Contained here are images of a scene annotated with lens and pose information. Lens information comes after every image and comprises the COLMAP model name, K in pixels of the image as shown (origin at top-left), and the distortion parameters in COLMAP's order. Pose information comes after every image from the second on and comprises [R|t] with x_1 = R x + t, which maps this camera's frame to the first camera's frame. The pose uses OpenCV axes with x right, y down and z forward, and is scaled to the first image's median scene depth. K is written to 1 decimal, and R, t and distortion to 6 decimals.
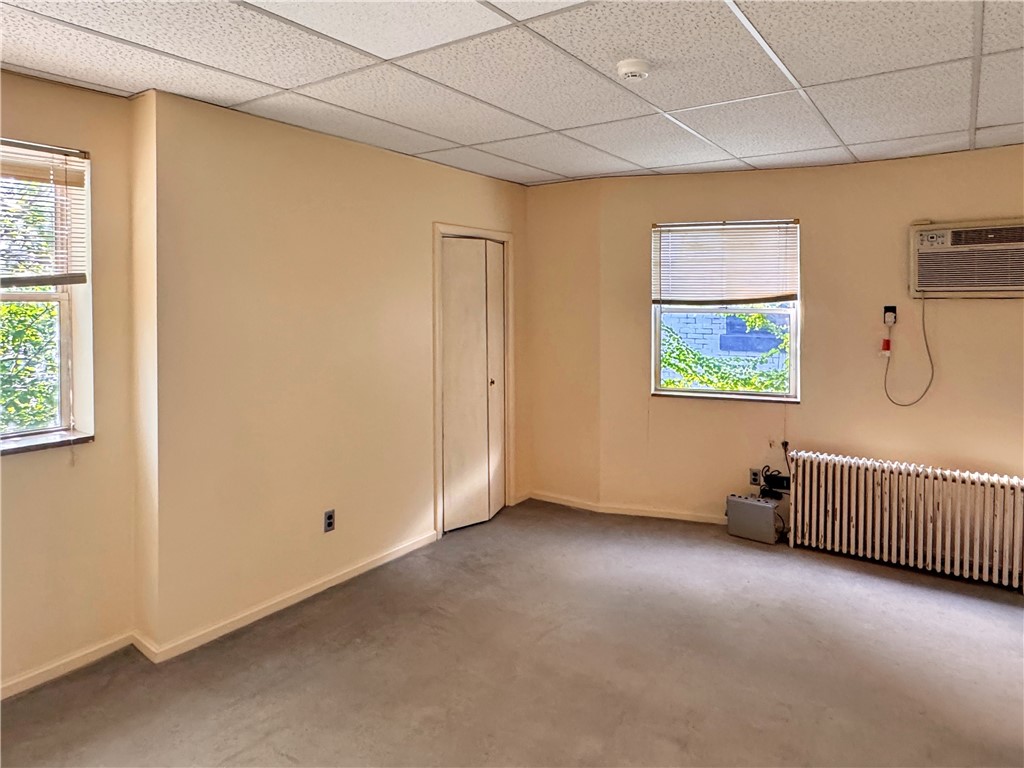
lens RADIAL K [[643.5, 0, 512.0], [0, 643.5, 384.0], [0, 0, 1]] dist [0.030763, 0.000868]
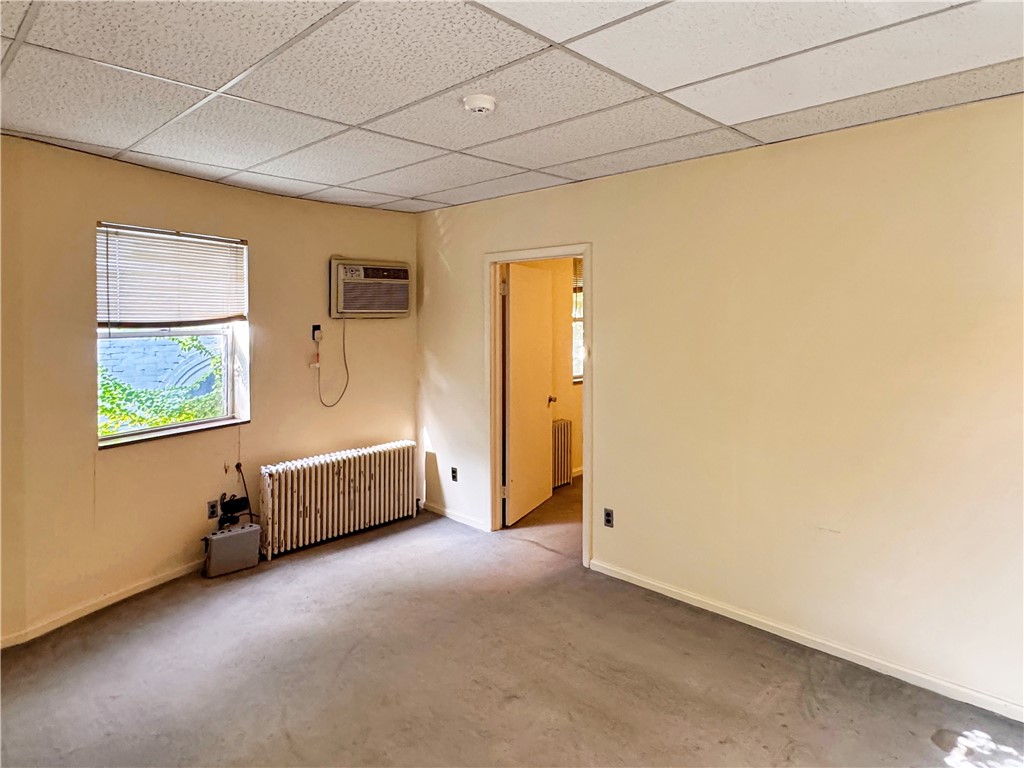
lens RADIAL K [[618.2, 0, 512.6], [0, 618.2, 404.2], [0, 0, 1]] dist [0.000463, 0.000655]
pose [[0.166950, -0.144444, 0.975327, -0.429721], [0.134344, 0.983317, 0.122632, -0.061628], [-0.976770, 0.110556, 0.183570, 0.416780]]
